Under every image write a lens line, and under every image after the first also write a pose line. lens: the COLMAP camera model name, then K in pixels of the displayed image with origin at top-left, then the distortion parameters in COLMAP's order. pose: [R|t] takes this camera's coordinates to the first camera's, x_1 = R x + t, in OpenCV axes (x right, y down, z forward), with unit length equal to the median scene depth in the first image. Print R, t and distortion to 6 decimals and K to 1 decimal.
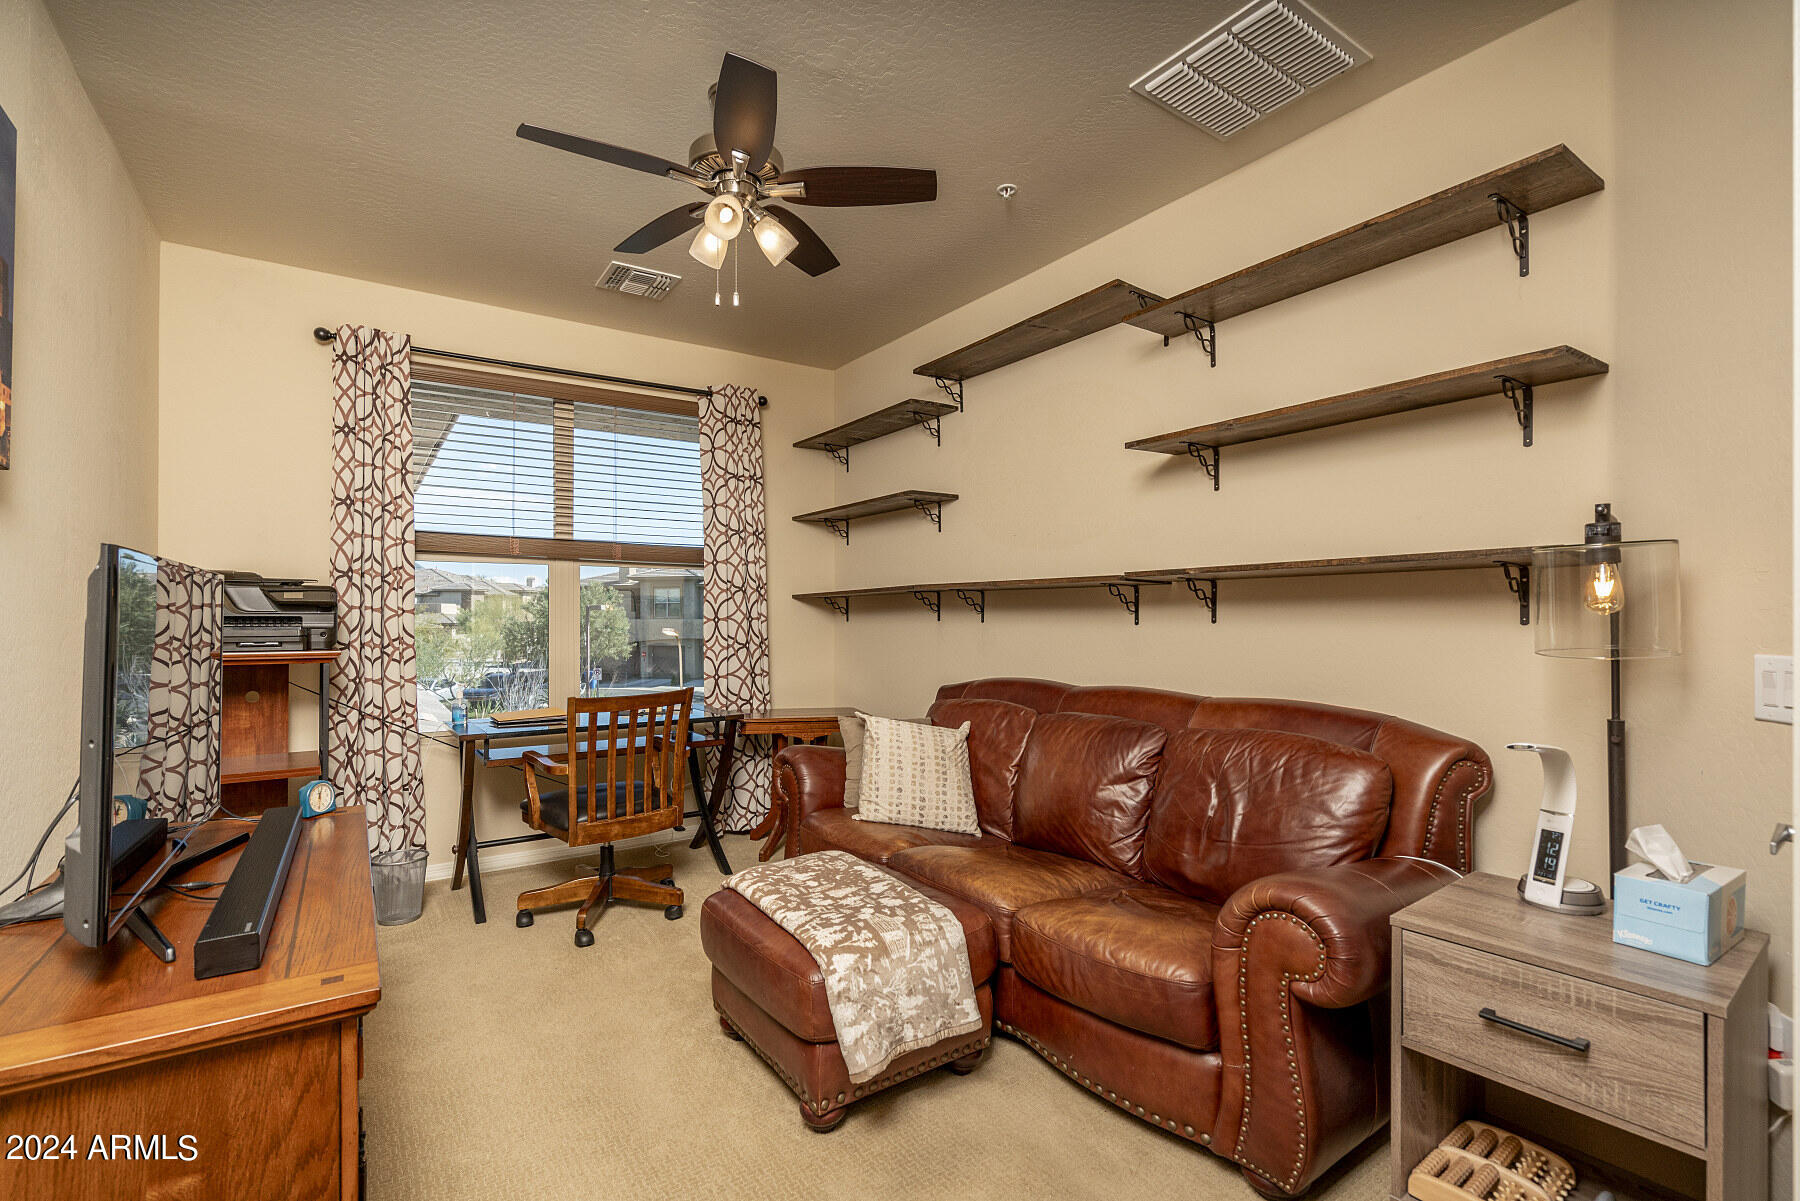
lens RADIAL K [[814.6, 0, 897.3], [0, 814.6, 602.2], [0, 0, 1]] dist [-0.011642, 0.002086]
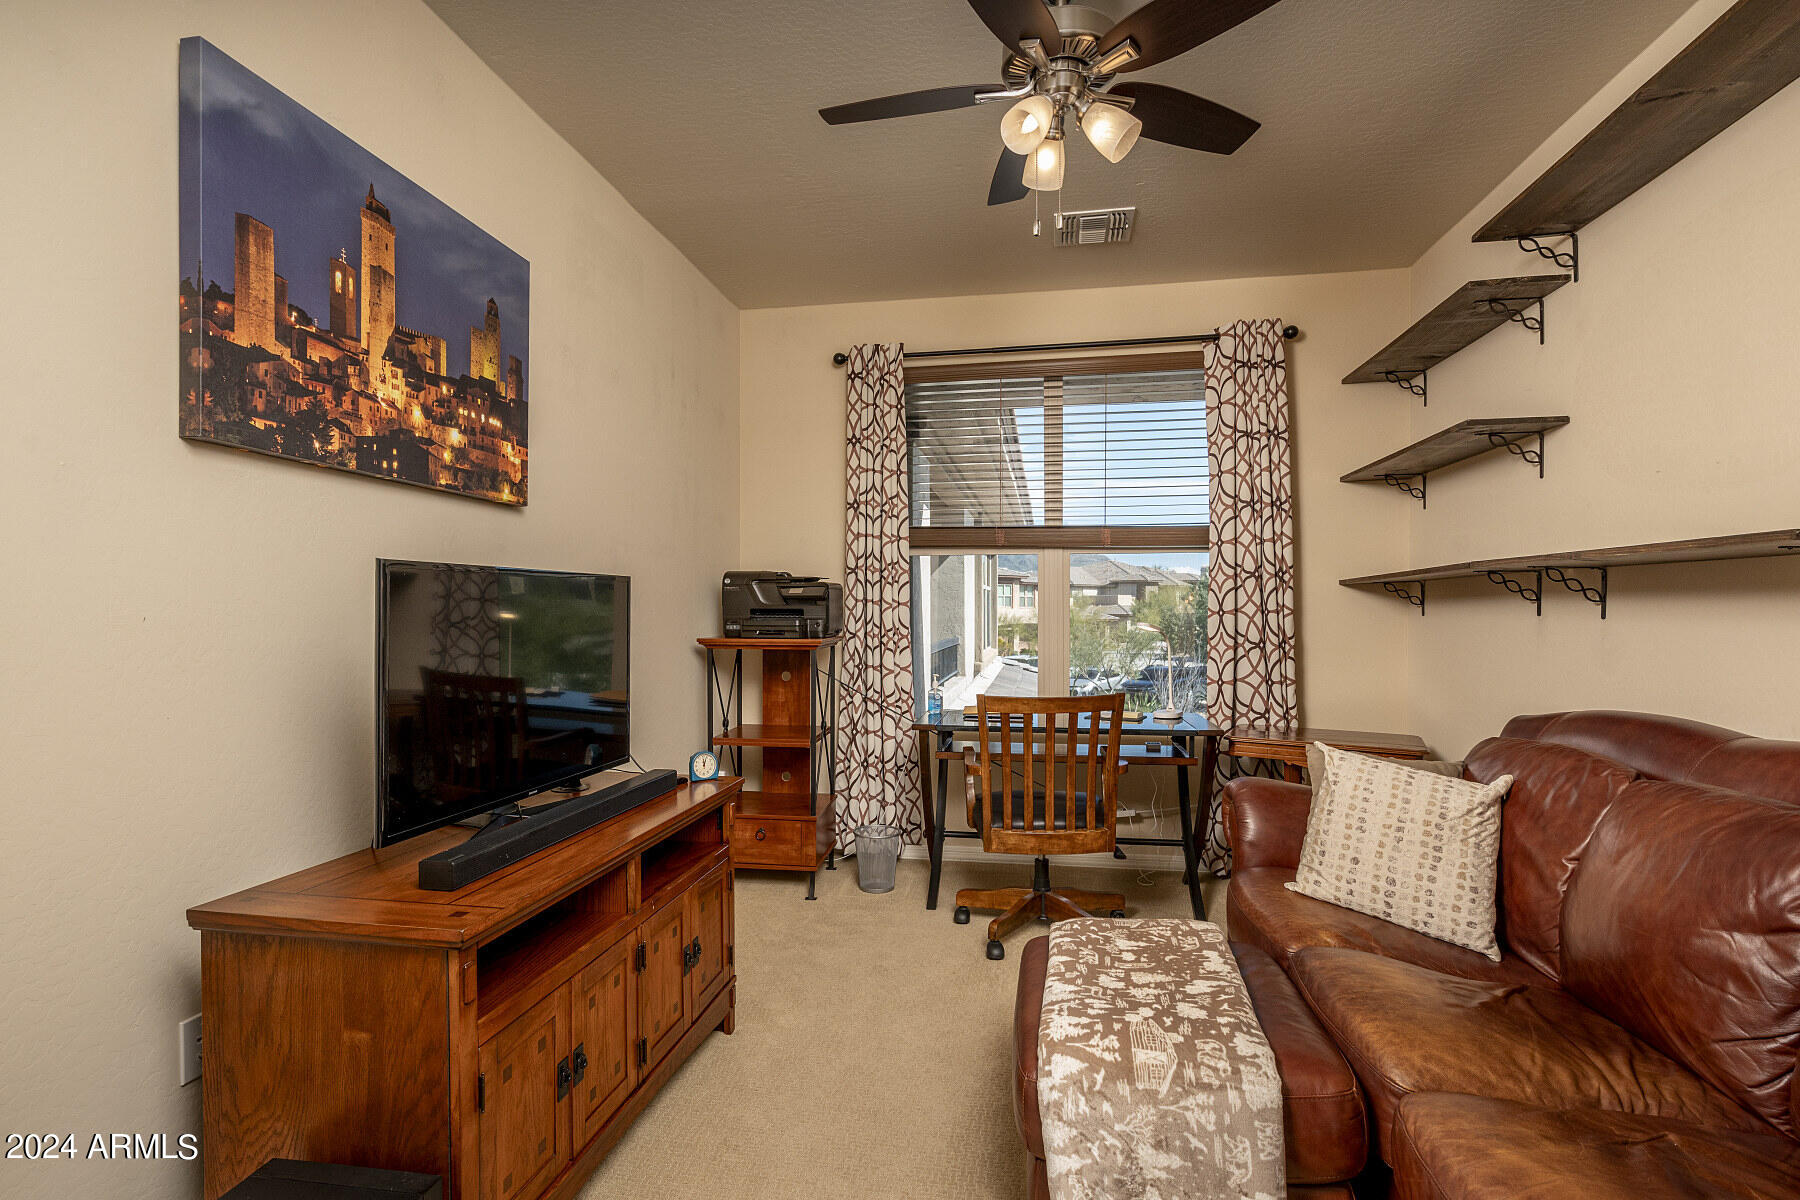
lens RADIAL K [[886.8, 0, 896.2], [0, 886.8, 613.1], [0, 0, 1]] dist [-0.008489, 0.003859]
pose [[0.710693, 0.004365, -0.703489, 0.218981], [0.012297, 0.999751, 0.018627, 0.001676], [0.703395, -0.021889, 0.710462, 0.171704]]
